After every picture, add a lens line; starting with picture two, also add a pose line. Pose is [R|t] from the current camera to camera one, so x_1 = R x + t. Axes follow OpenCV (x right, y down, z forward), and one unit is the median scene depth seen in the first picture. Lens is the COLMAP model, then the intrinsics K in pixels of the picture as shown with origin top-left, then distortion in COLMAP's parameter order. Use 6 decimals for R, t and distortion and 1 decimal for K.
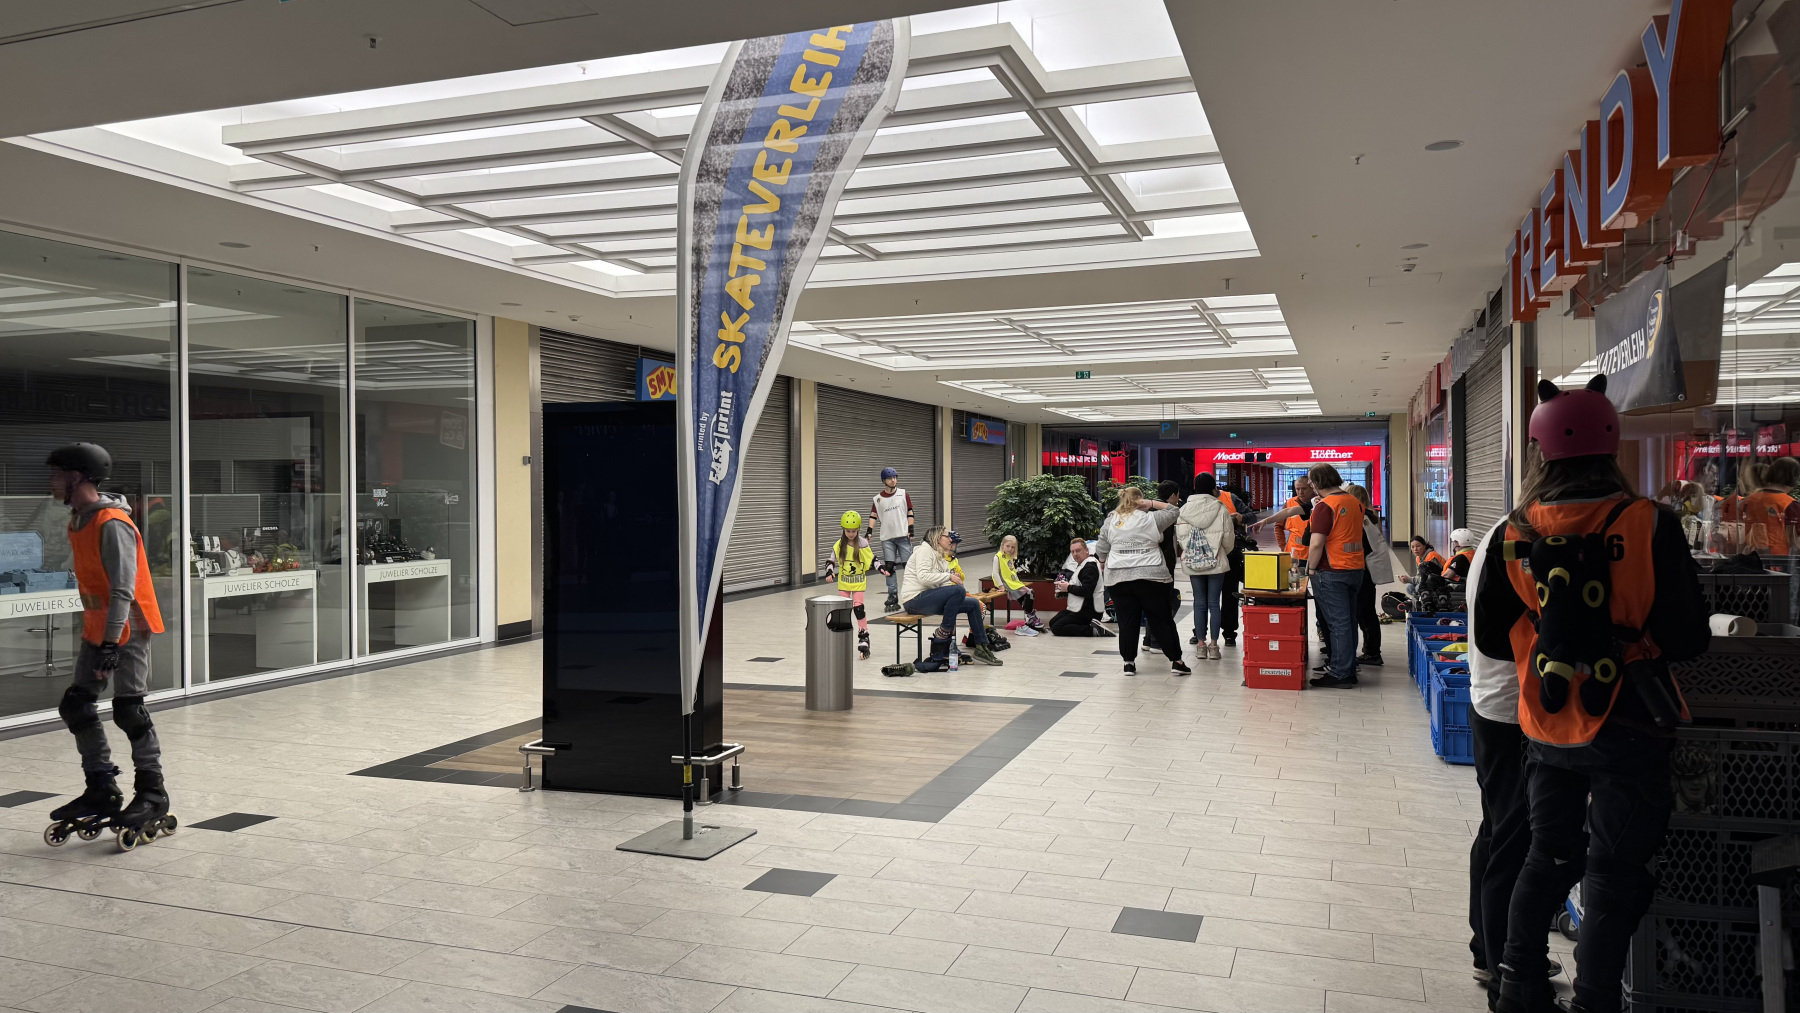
lens RADIAL K [[1234.9, 0, 895.2], [0, 1234.9, 482.4], [0, 0, 1]] dist [0.183420, -0.290866]
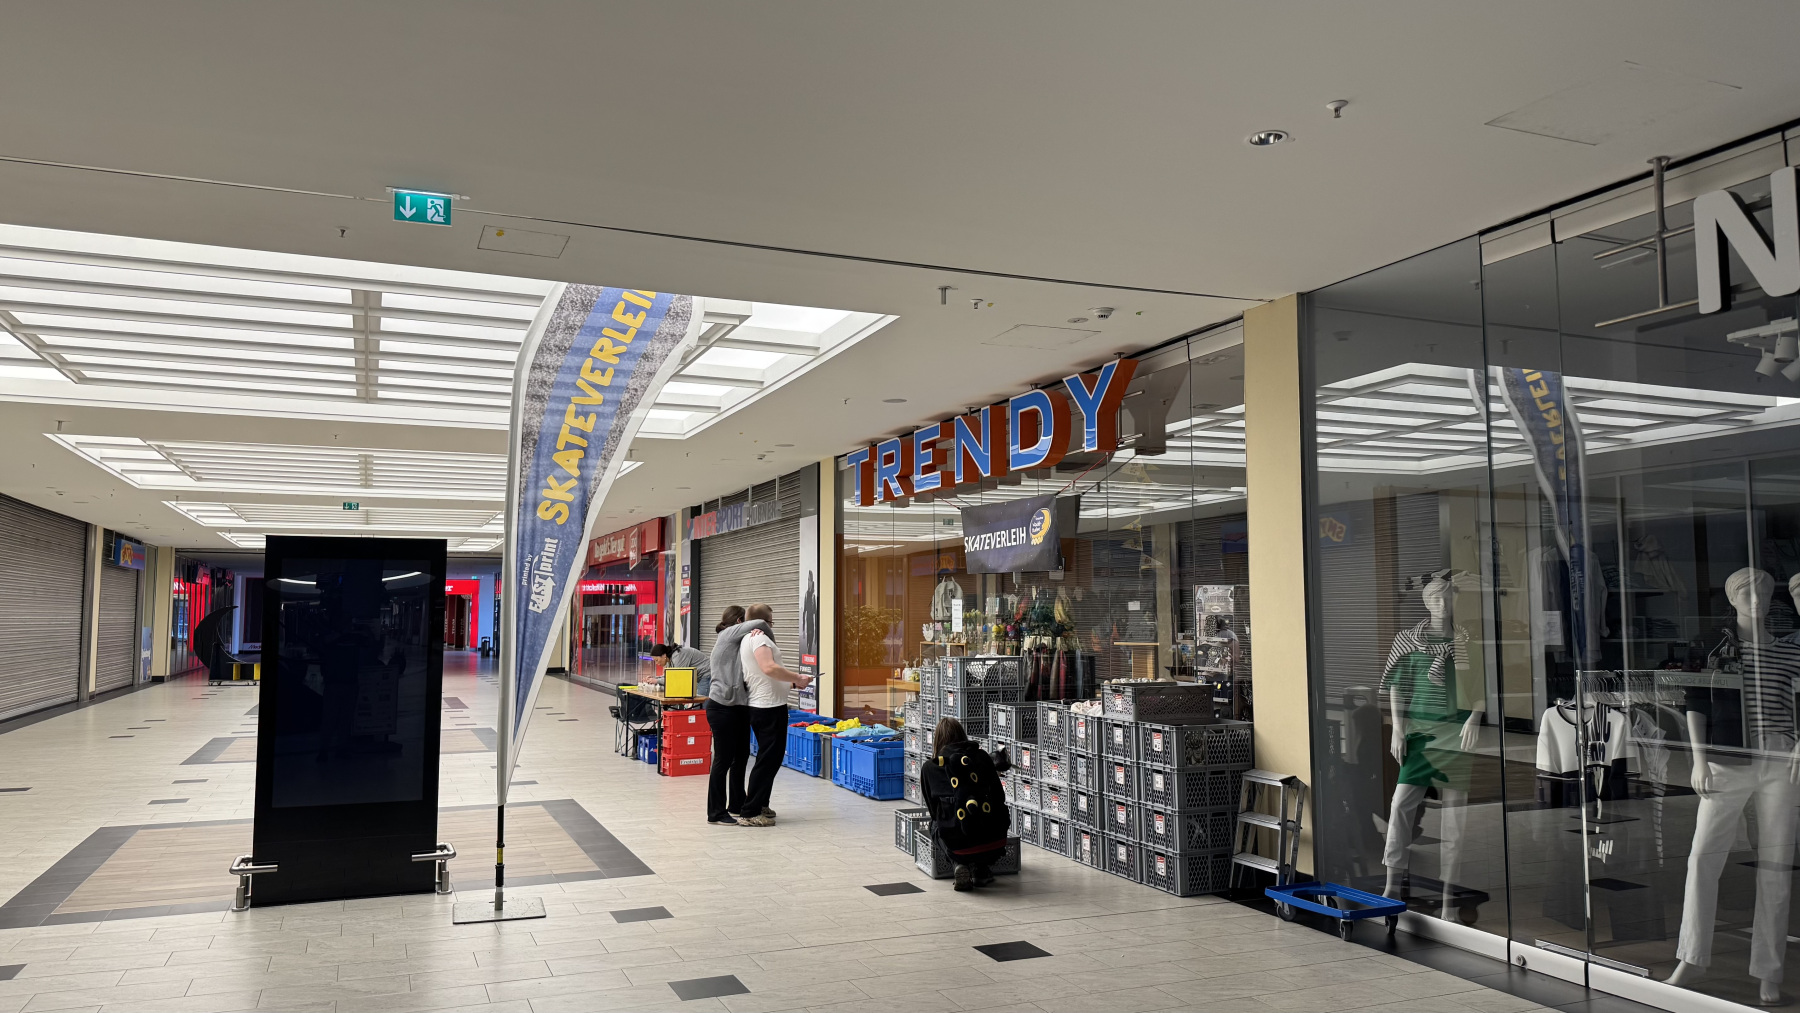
lens RADIAL K [[1234.2, 0, 900.0], [0, 1234.2, 506.5], [0, 0, 1]] dist [0.080864, -0.106520]
pose [[0.733679, 0.066143, 0.676269, -0.295152], [-0.007500, 0.995979, -0.089276, 0.001611], [-0.679454, 0.060428, 0.731225, -0.065666]]
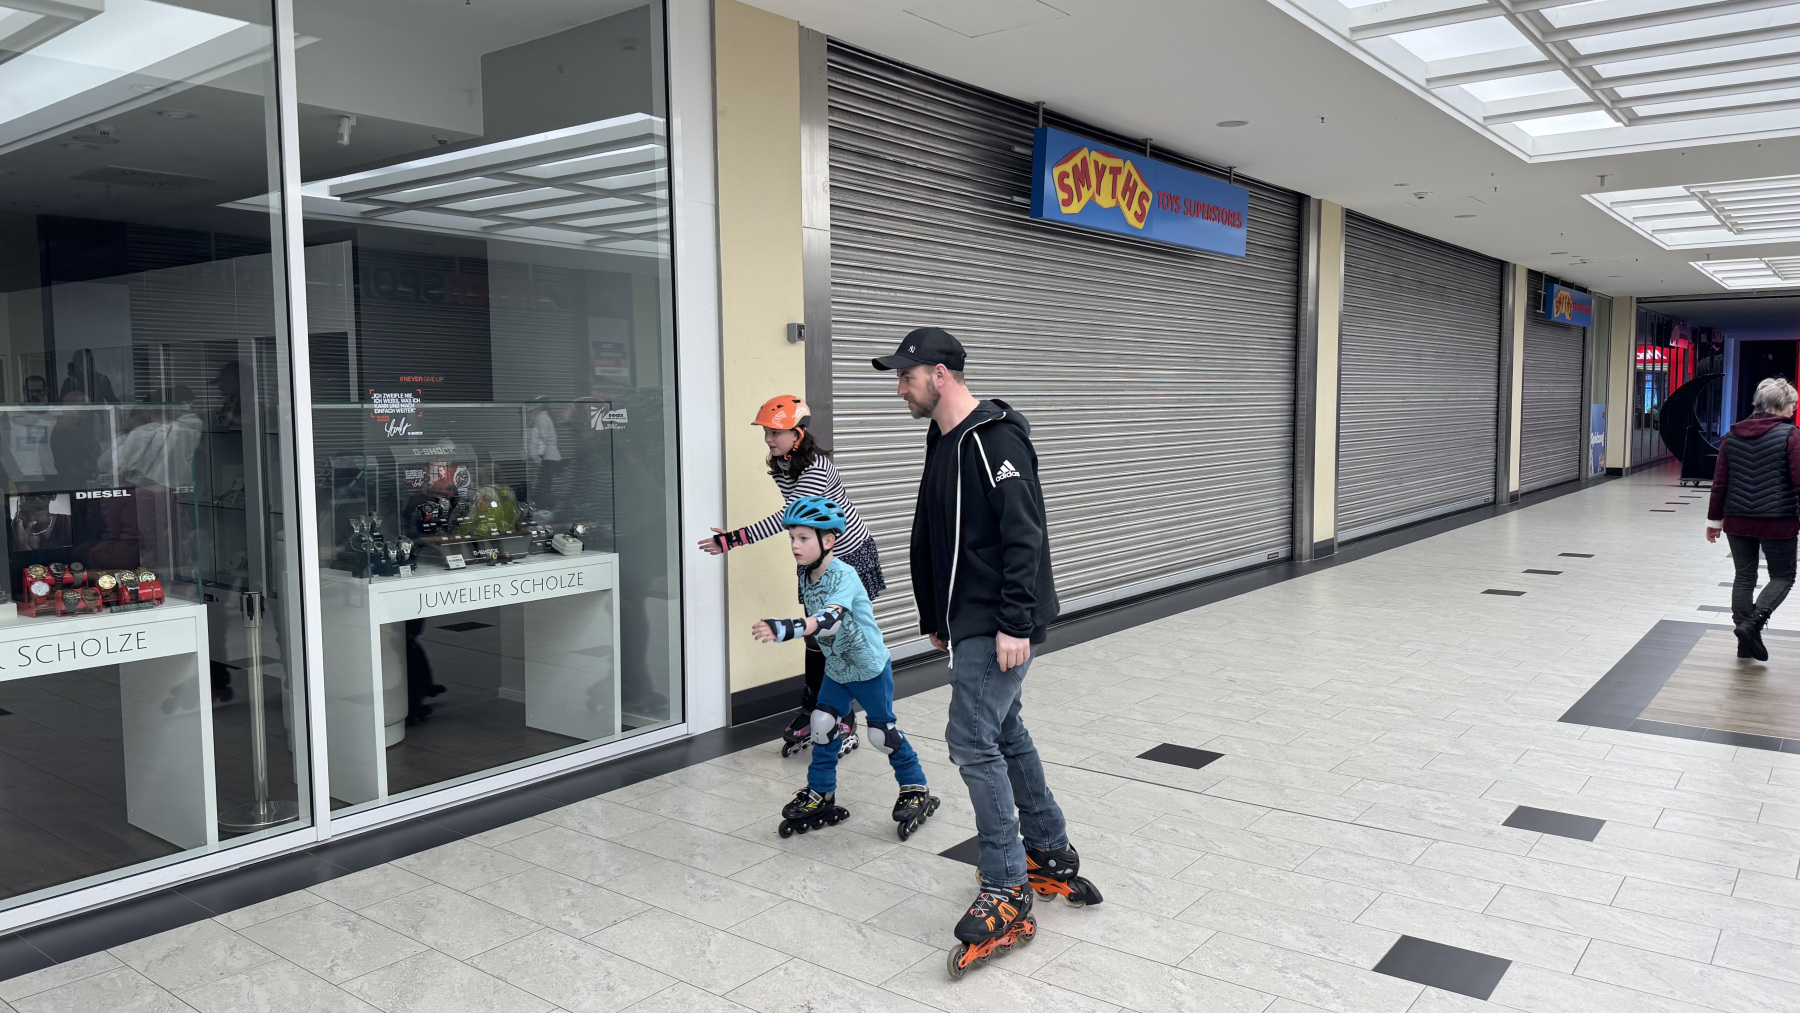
lens RADIAL K [[1234.2, 0, 900.0], [0, 1234.2, 506.5], [0, 0, 1]] dist [0.080864, -0.106520]
pose [[0.948450, 0.028275, -0.315662, -0.112670], [0.001739, 0.995533, 0.094398, 0.003103], [0.316921, -0.090081, 0.944164, 0.578012]]
